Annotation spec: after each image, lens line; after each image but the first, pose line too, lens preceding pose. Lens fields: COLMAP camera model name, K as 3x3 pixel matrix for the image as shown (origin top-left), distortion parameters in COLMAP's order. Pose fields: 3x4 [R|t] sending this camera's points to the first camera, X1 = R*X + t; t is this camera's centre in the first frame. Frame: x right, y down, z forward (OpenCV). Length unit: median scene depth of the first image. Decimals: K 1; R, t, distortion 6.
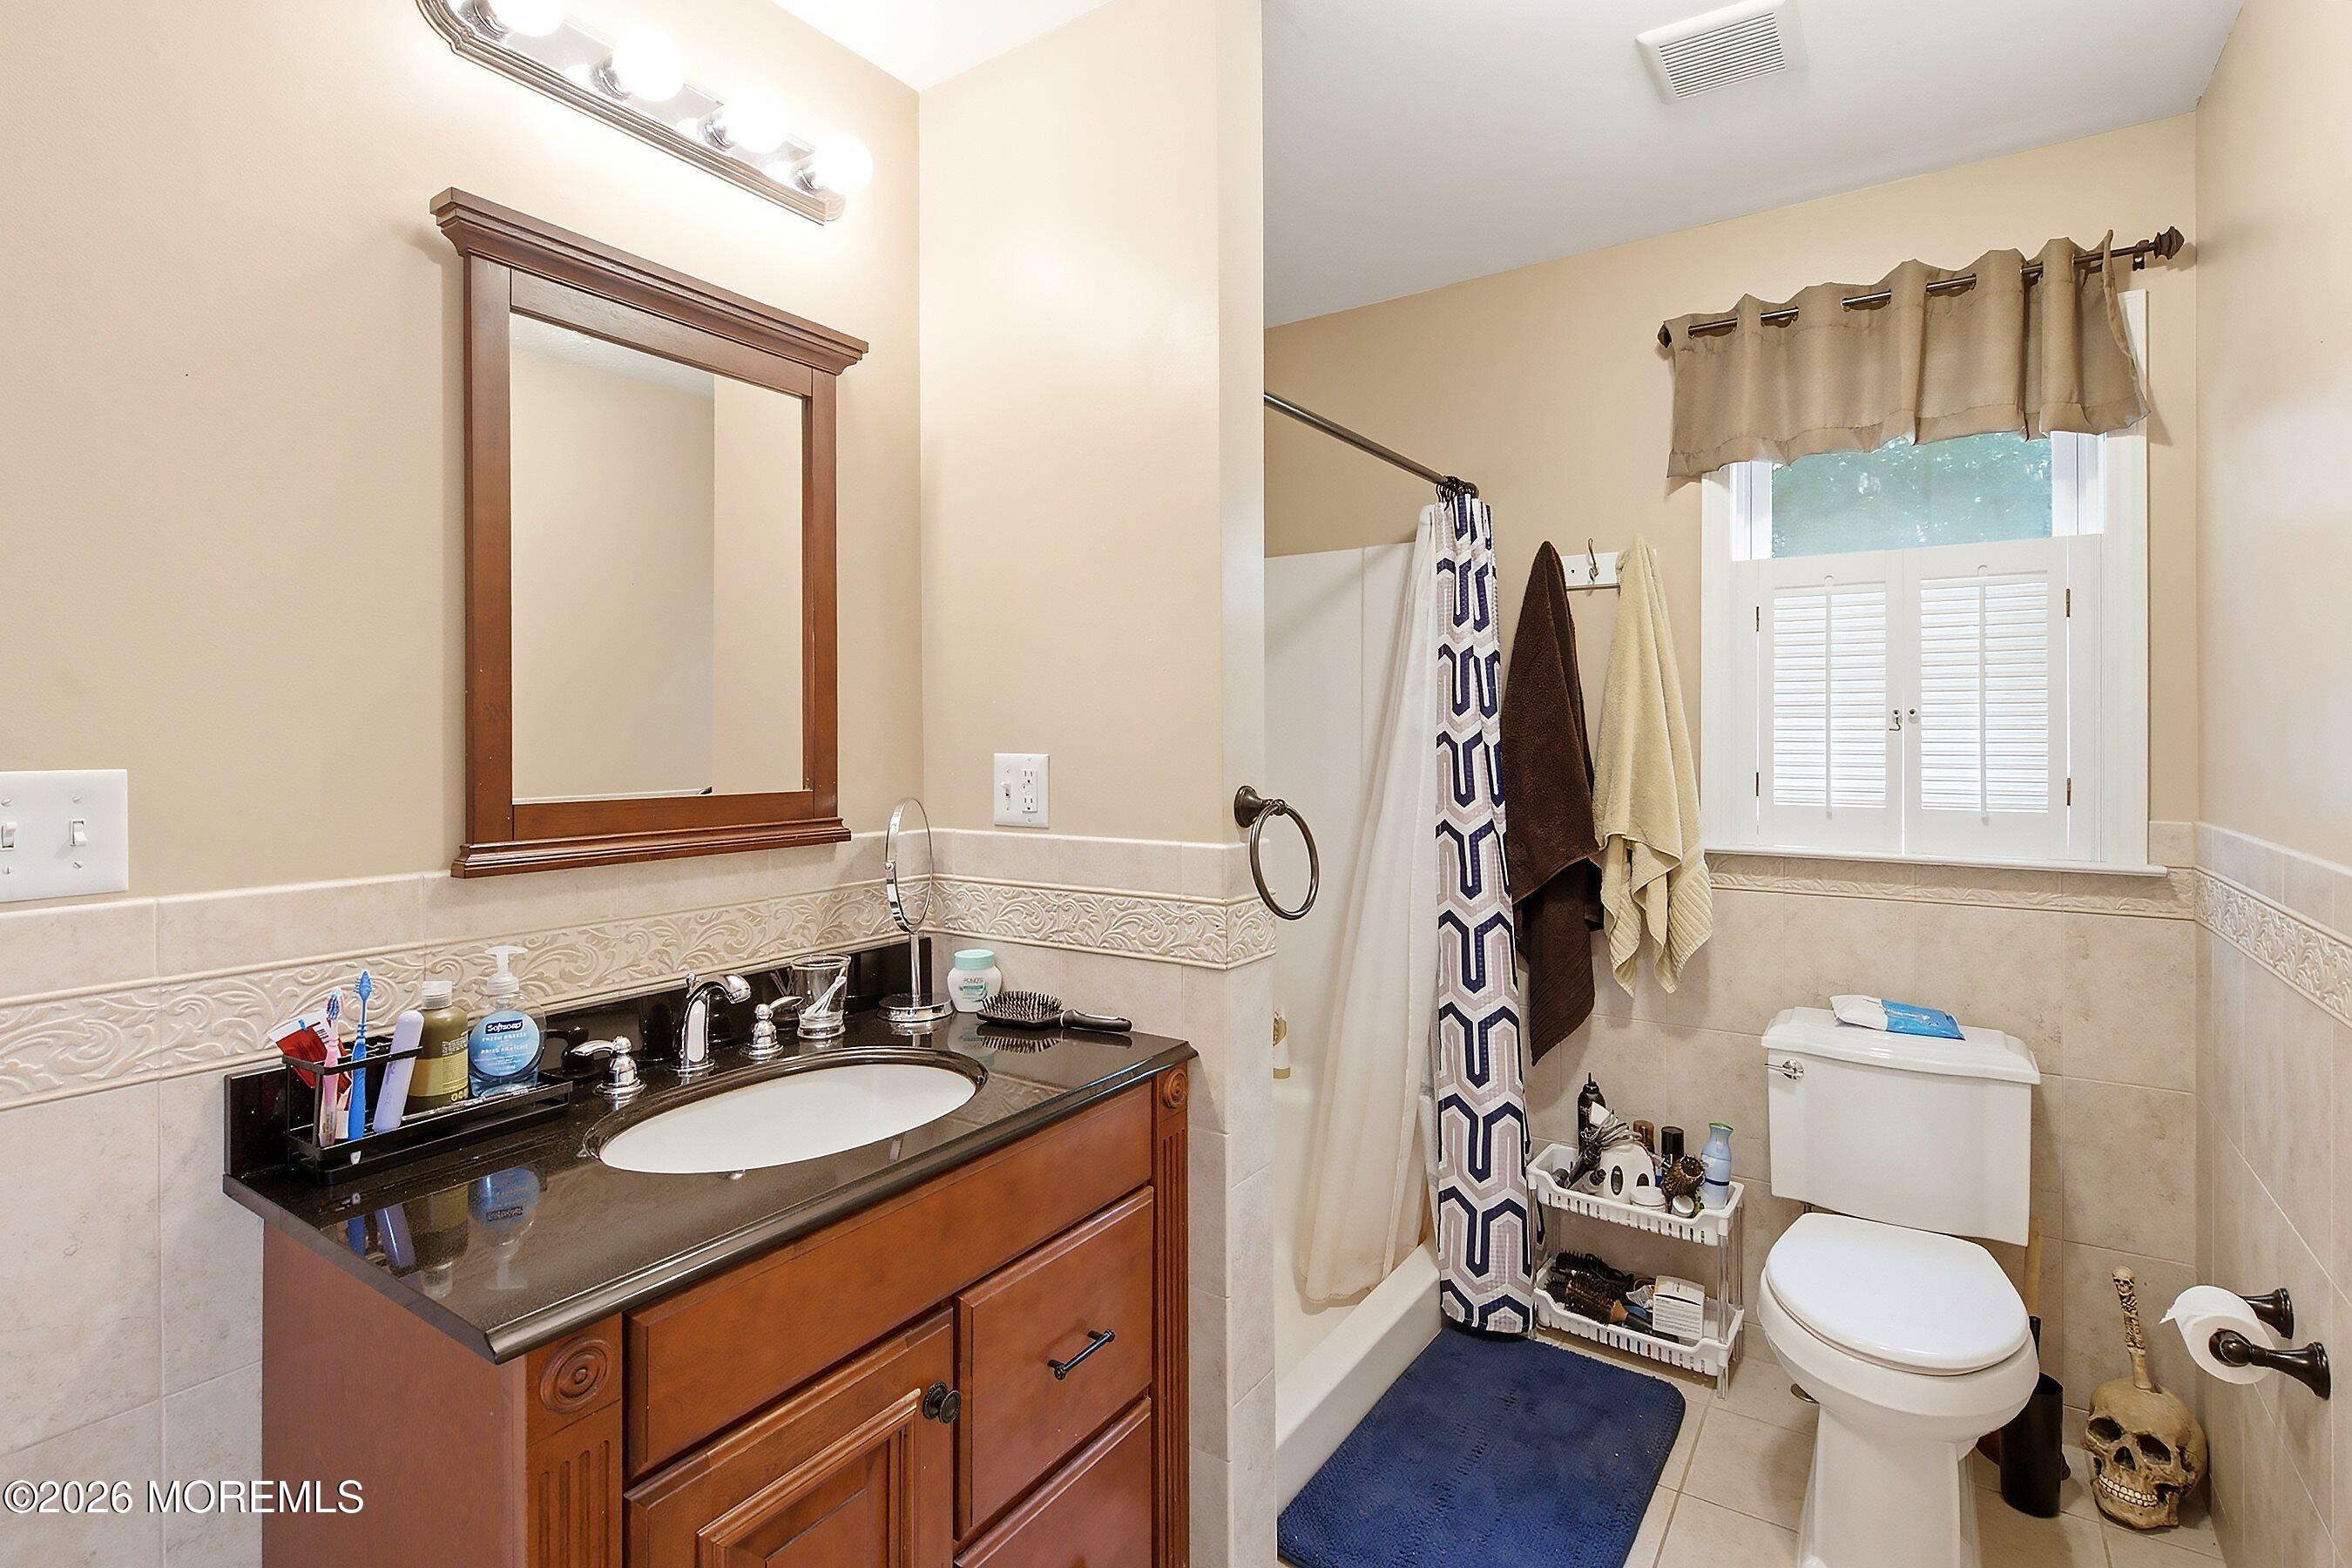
lens RADIAL K [[1118.7, 0, 1176.3], [0, 1118.7, 779.4], [0, 0, 1]] dist [0.005233, -0.003703]
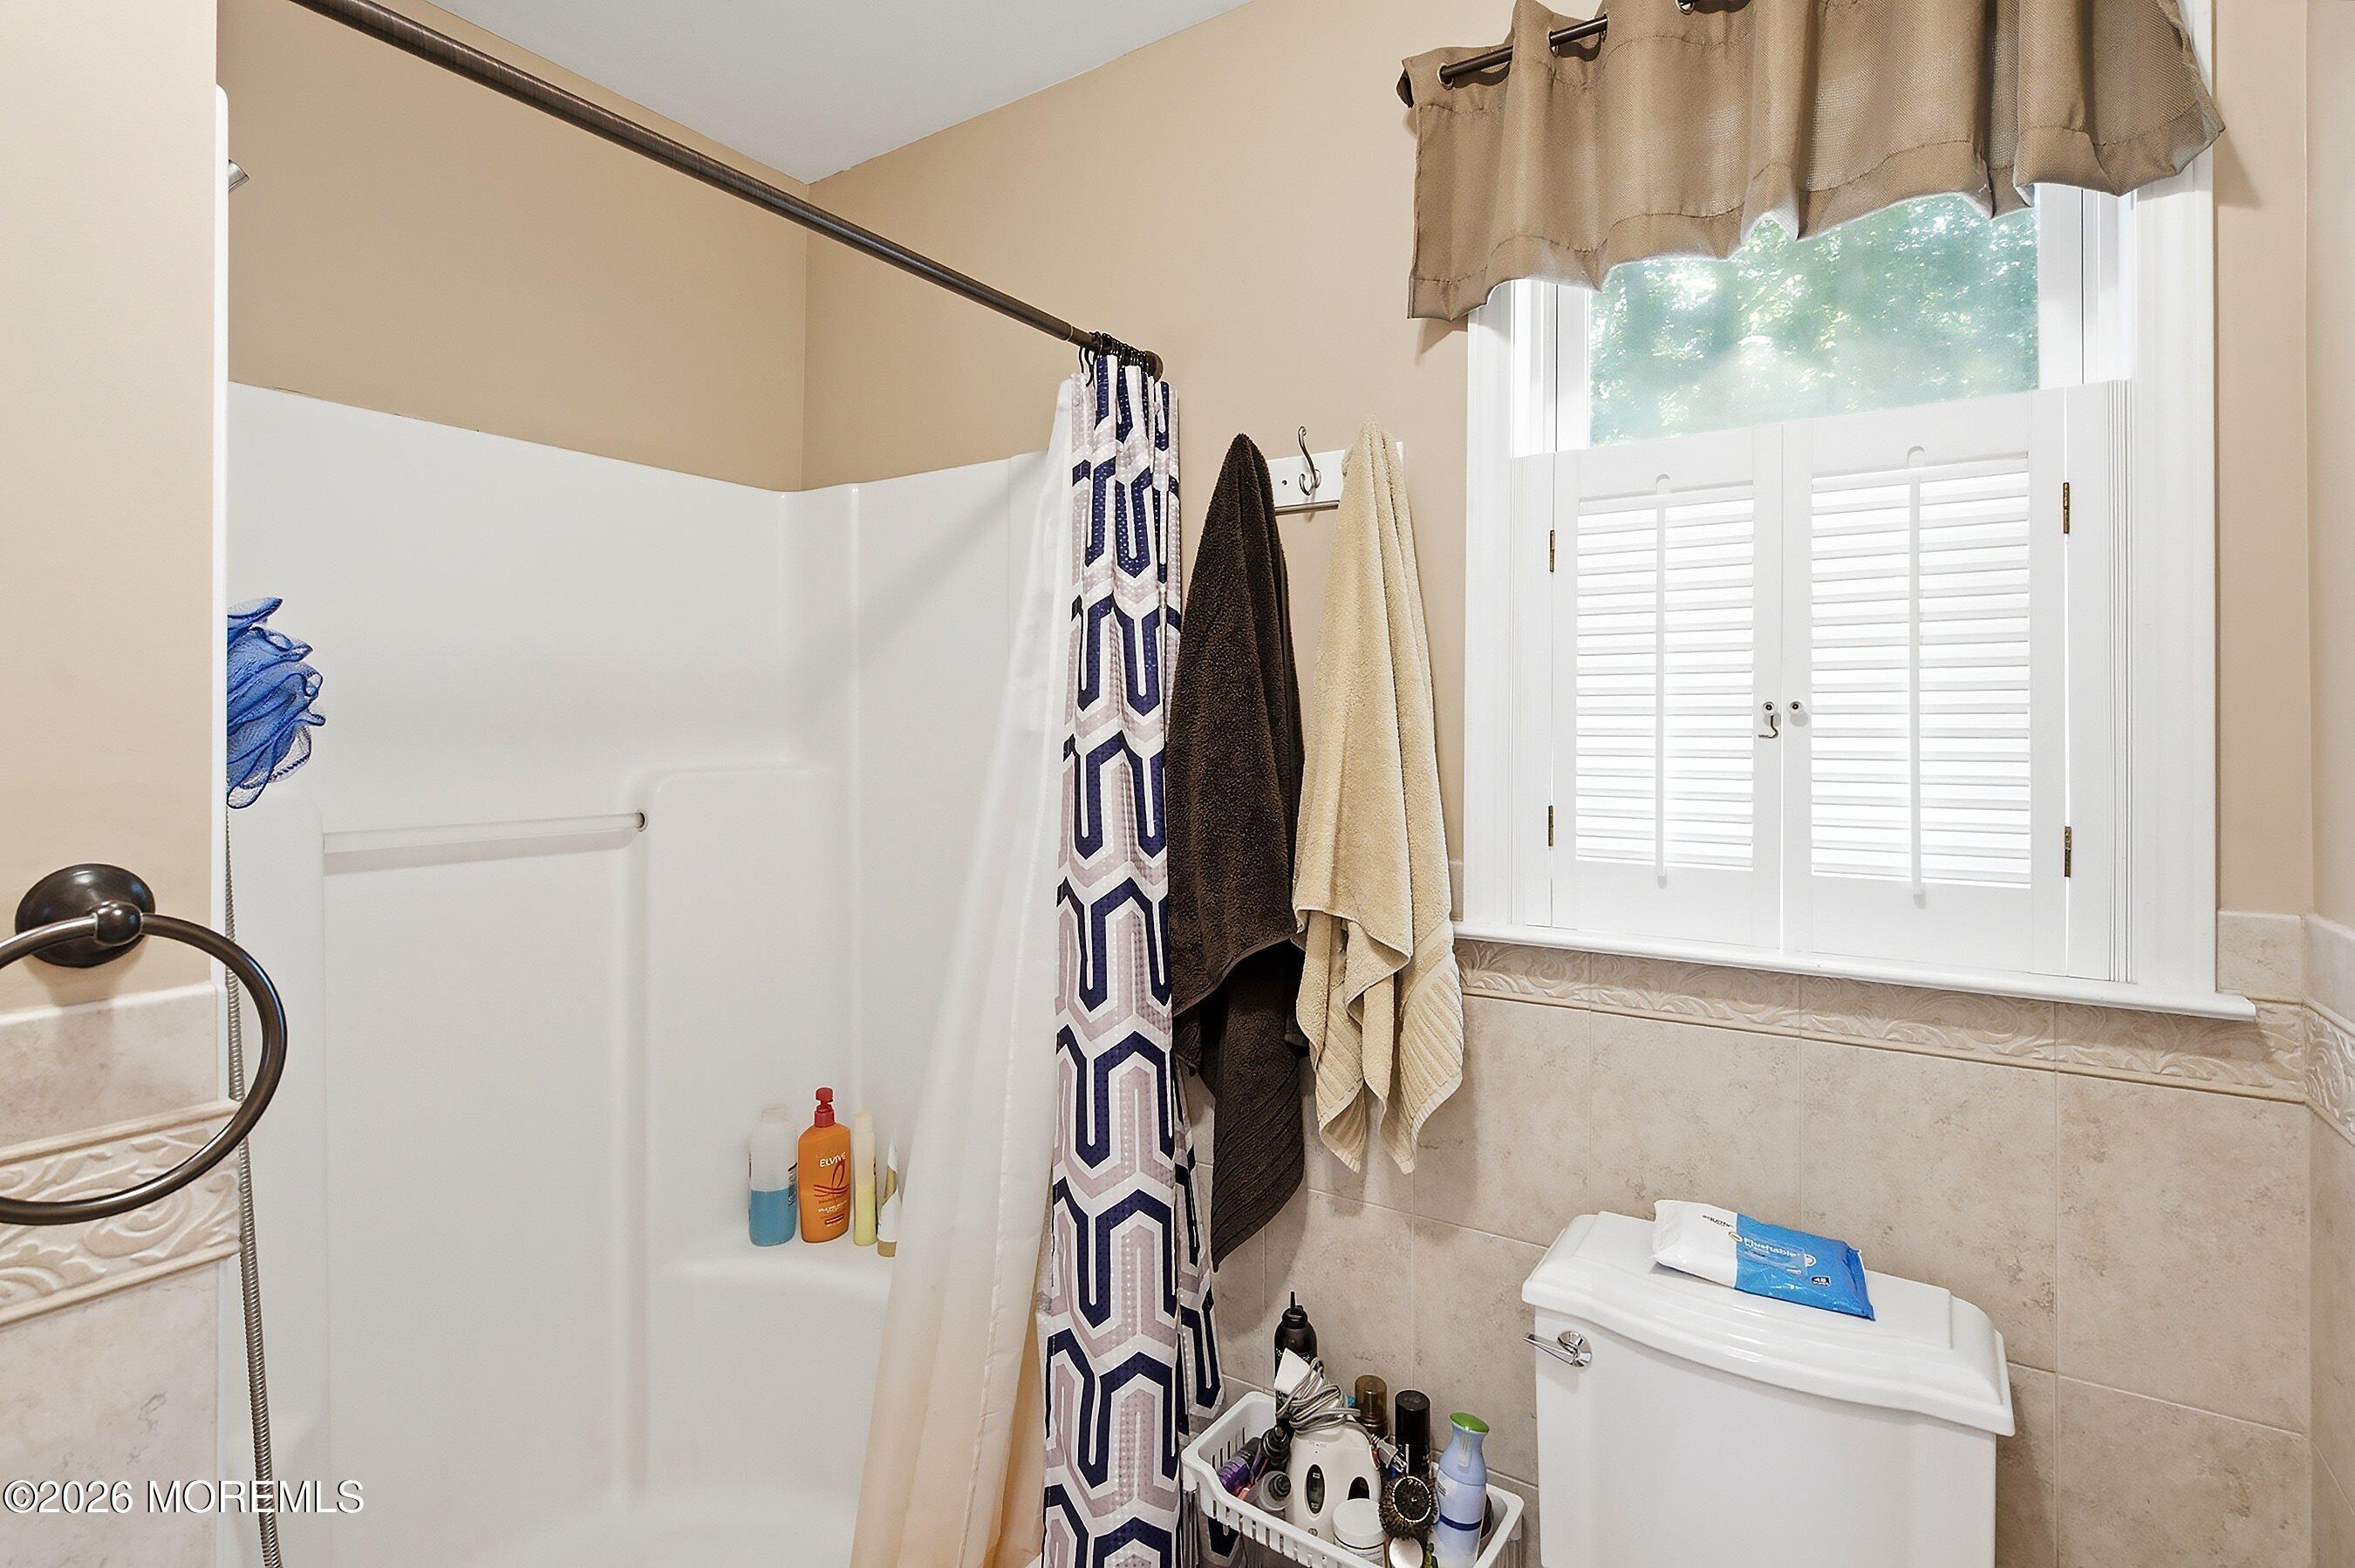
lens RADIAL K [[1120.0, 0, 1180.0], [0, 1120.0, 771.8], [0, 0, 1]] dist [0.005233, -0.003703]
pose [[0.999919, 0.005592, 0.011427, 0.323806], [-0.005500, 0.999952, -0.008085, -0.019354], [-0.011472, 0.008022, 0.999902, 0.414942]]
